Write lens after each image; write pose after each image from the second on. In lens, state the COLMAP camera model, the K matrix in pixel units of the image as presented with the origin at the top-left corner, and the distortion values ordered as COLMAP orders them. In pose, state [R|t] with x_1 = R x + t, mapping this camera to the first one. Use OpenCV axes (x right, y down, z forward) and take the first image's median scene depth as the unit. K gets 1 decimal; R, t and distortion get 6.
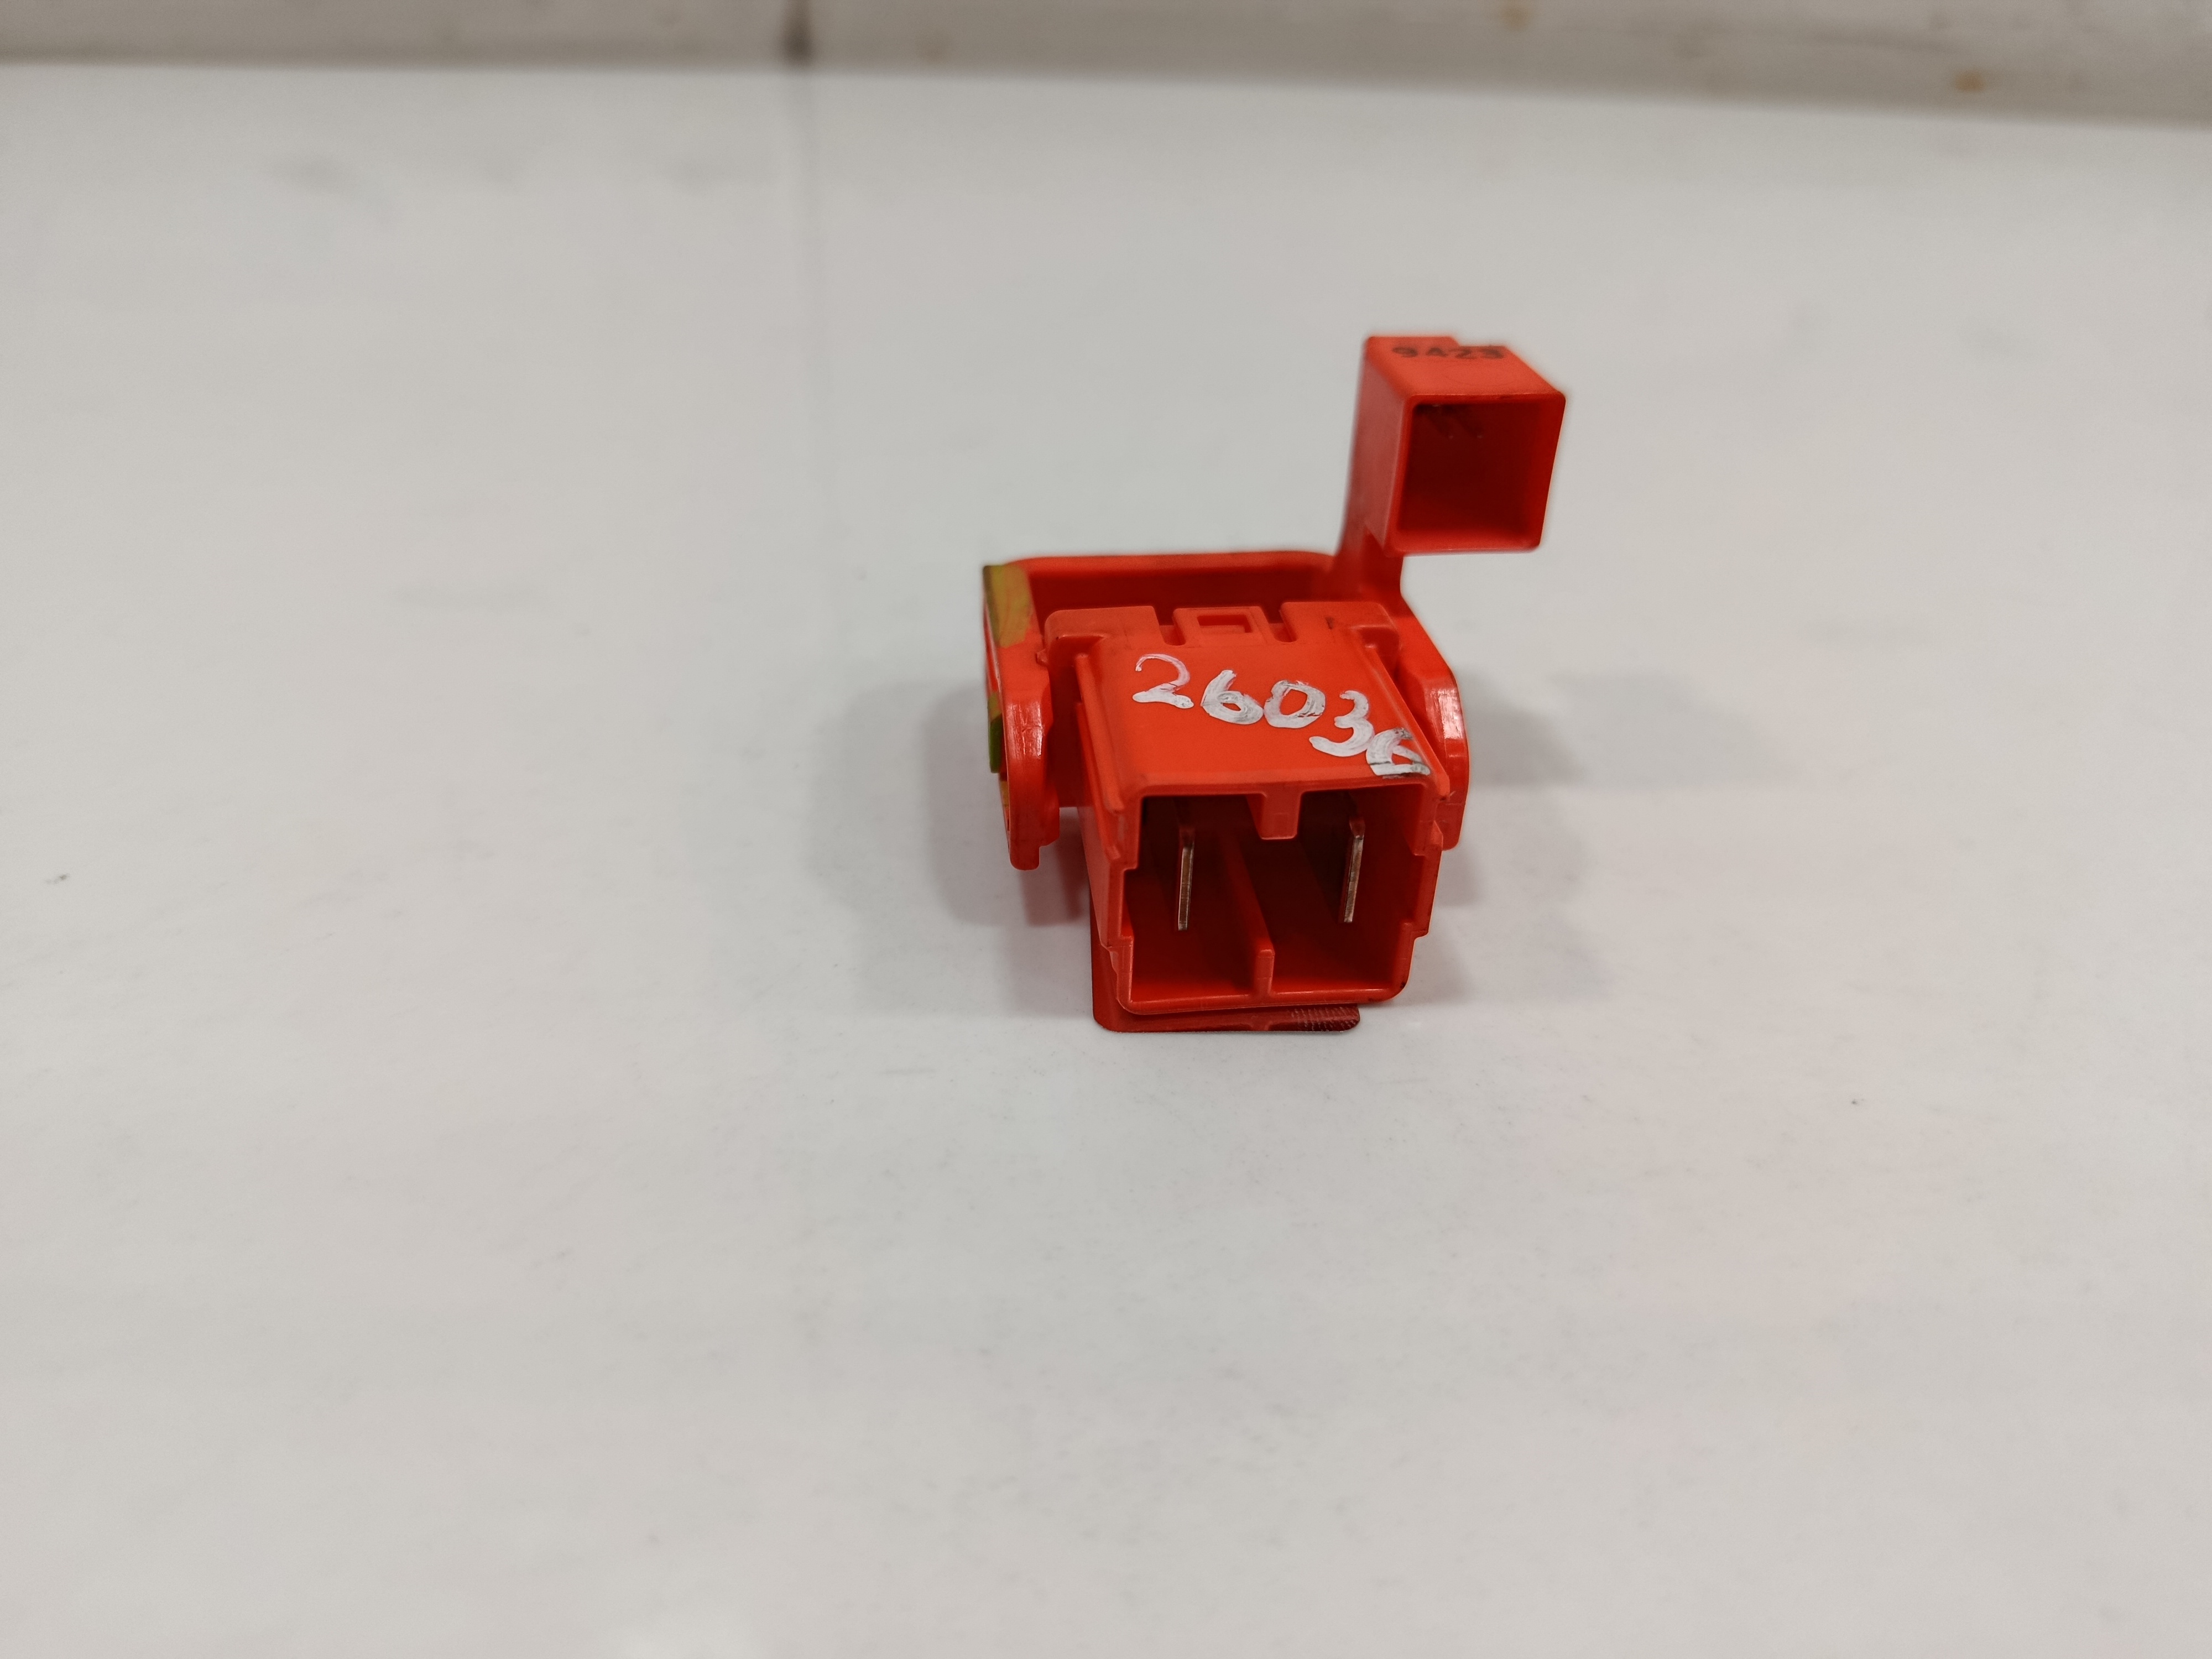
lens RADIAL K [[1580.9, 0, 1095.2], [0, 1580.9, 841.1], [0, 0, 1]] dist [0.013293, 0.001320]
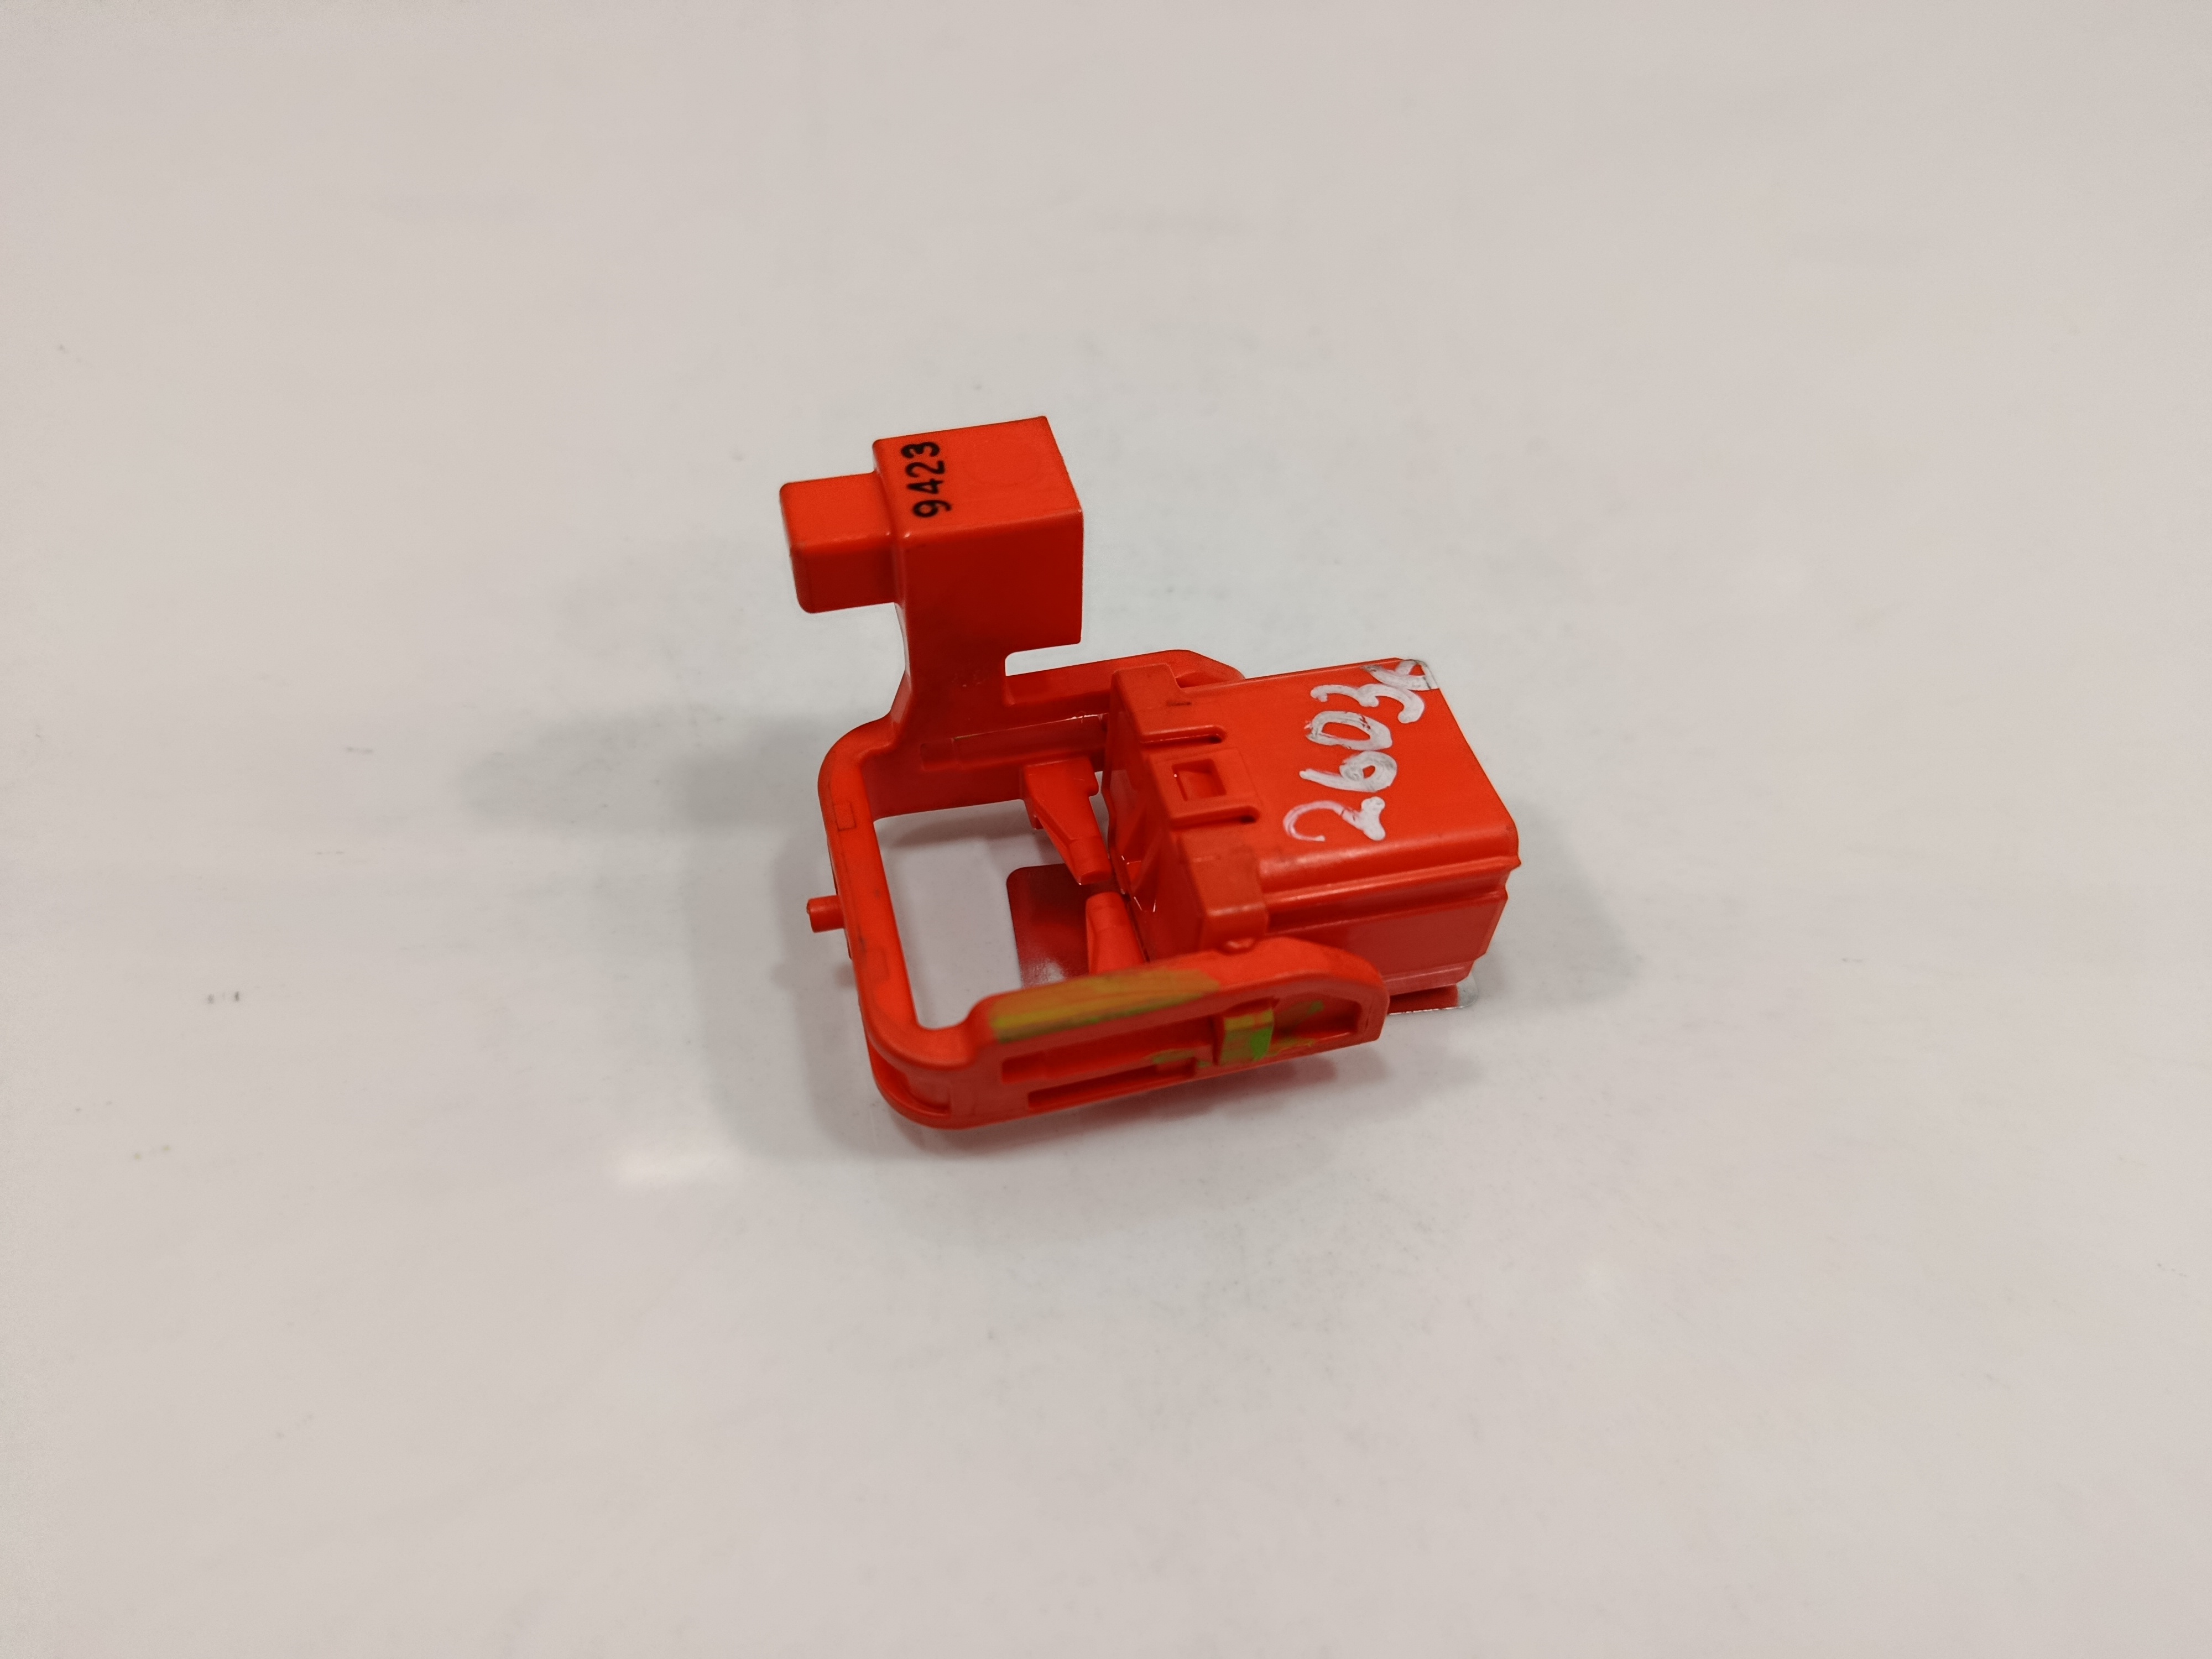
lens RADIAL K [[1580.9, 0, 1096.6], [0, 1580.9, 824.3], [0, 0, 1]] dist [0.013293, 0.001320]
pose [[-0.125806, -0.762813, 0.634263, -0.611226], [0.518689, 0.494417, 0.697505, -0.925960], [-0.845656, 0.416736, 0.333462, 0.803261]]
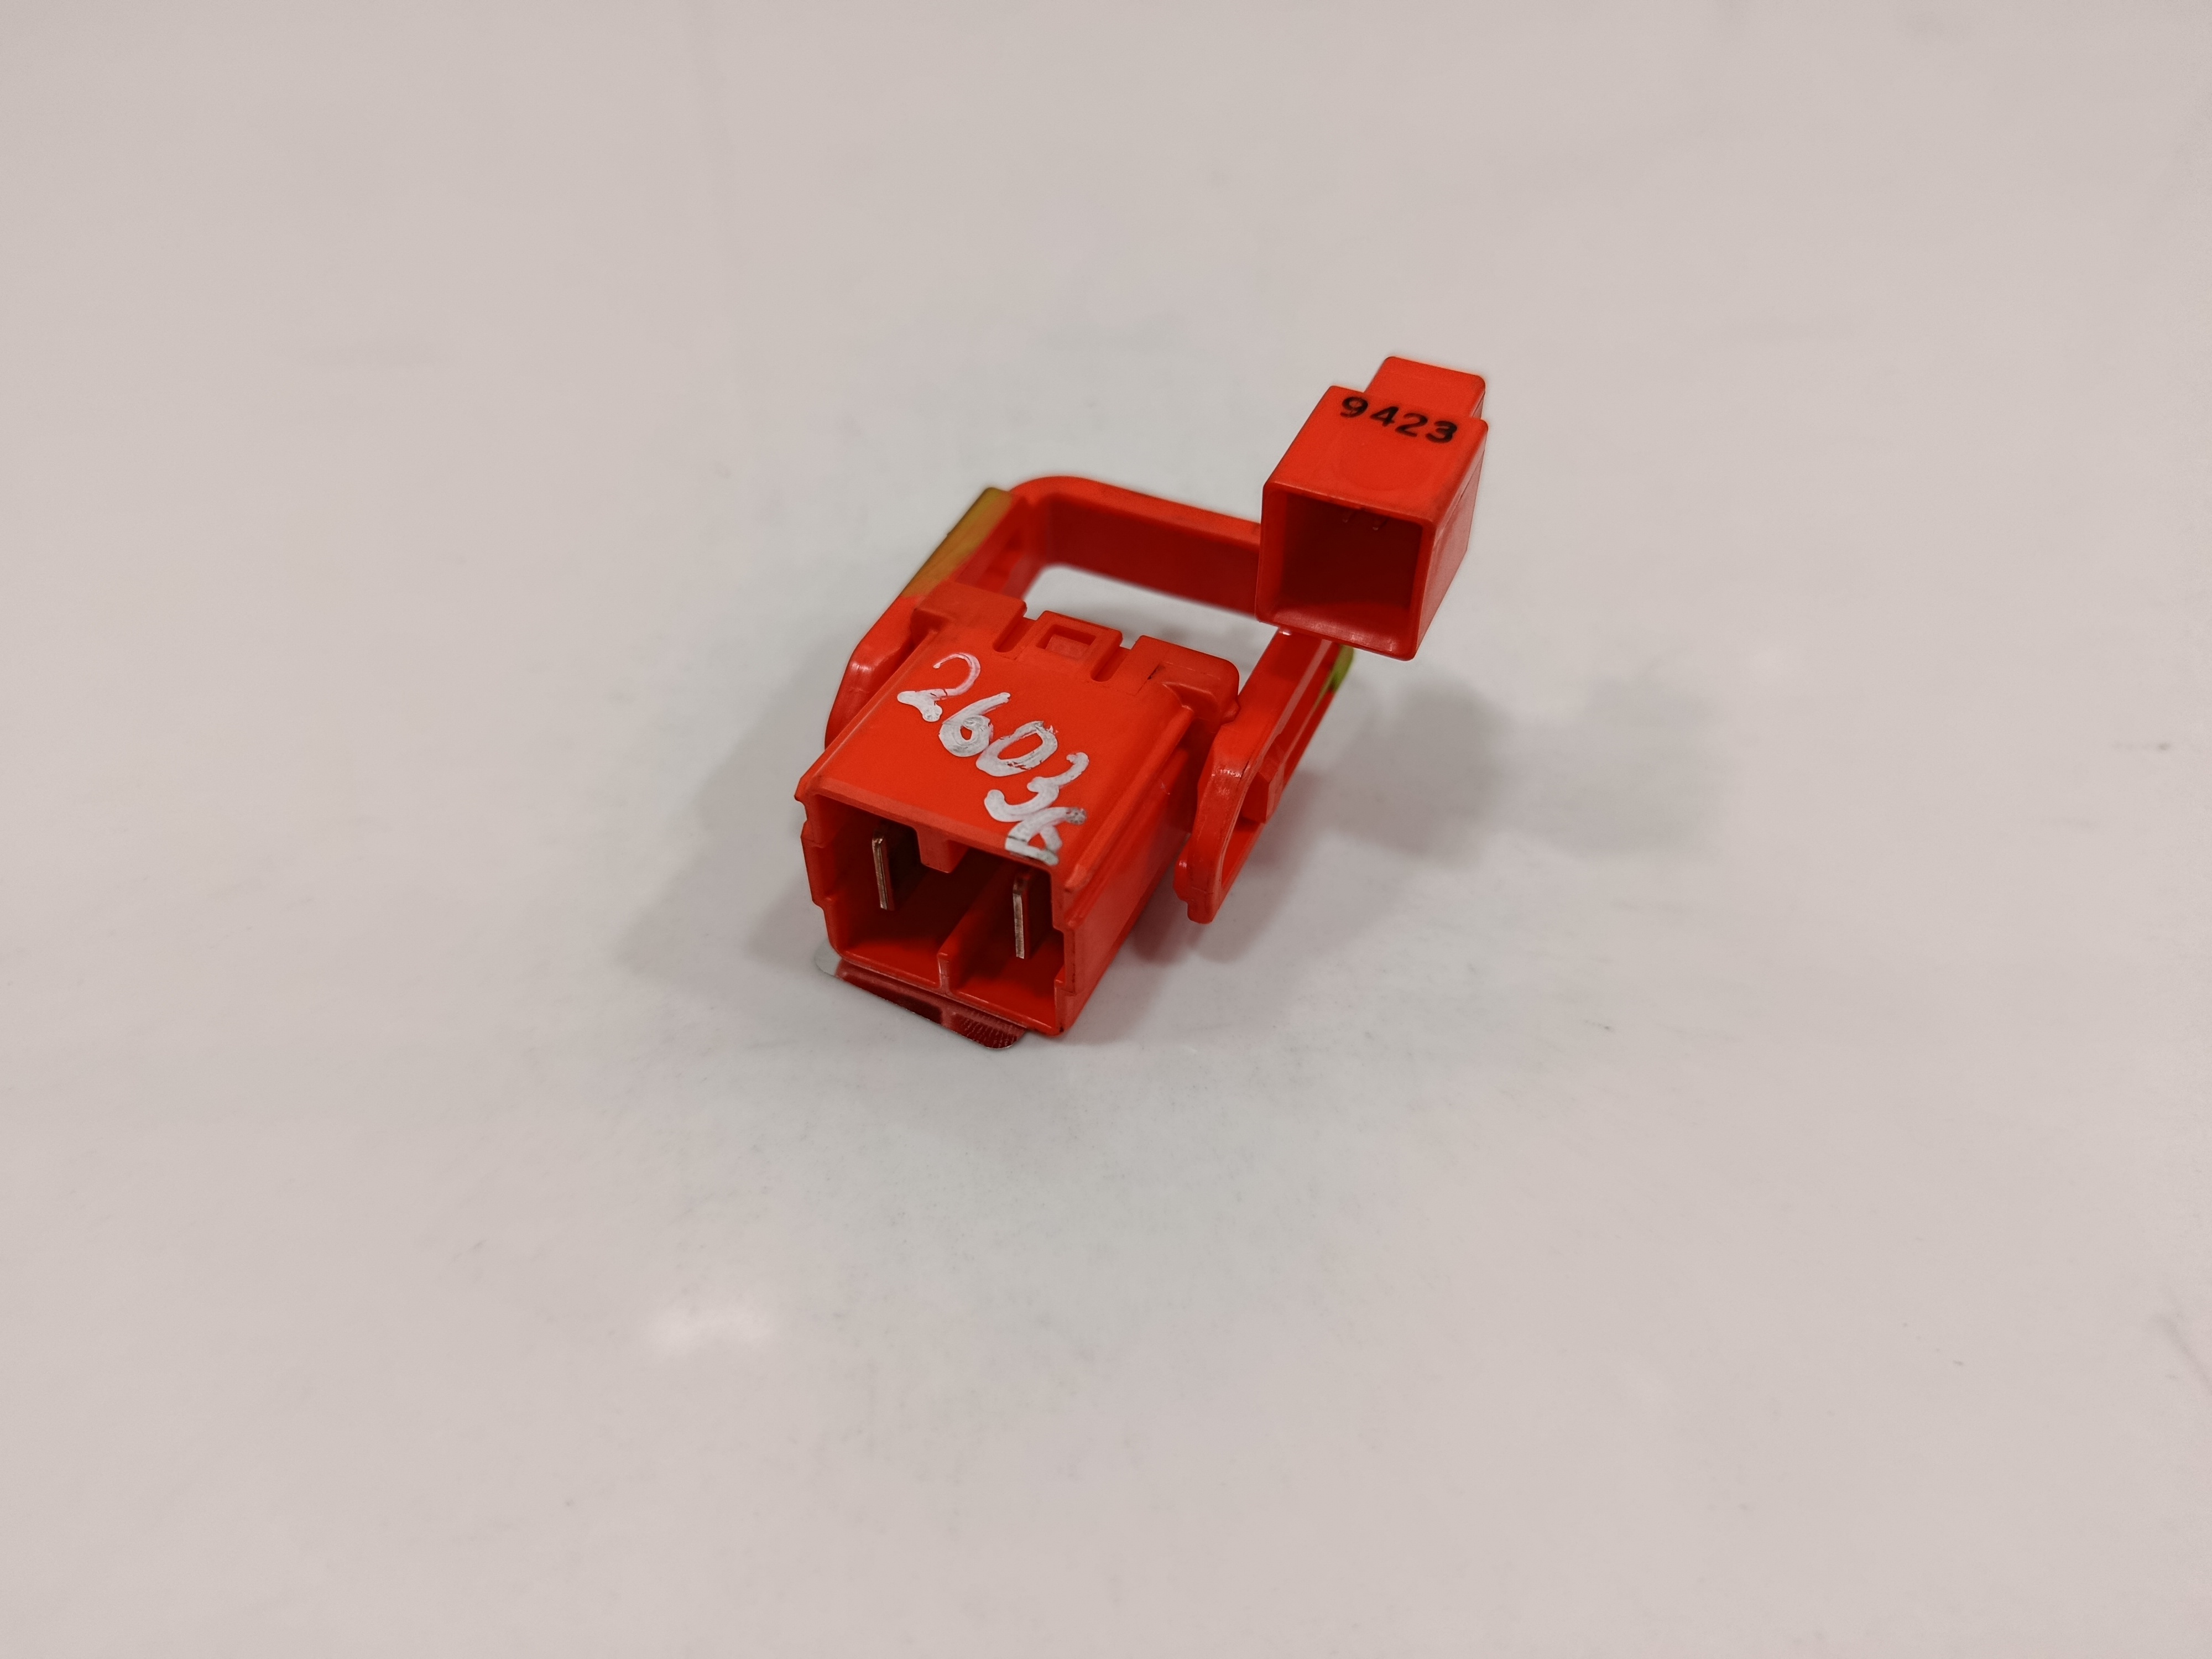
lens RADIAL K [[1580.9, 0, 1110.2], [0, 1580.9, 822.6], [0, 0, 1]] dist [0.013293, 0.001320]
pose [[0.853192, 0.350249, -0.386510, 0.598167], [-0.273784, 0.931443, 0.239700, -0.308824], [0.443967, -0.098690, 0.890592, 0.087810]]
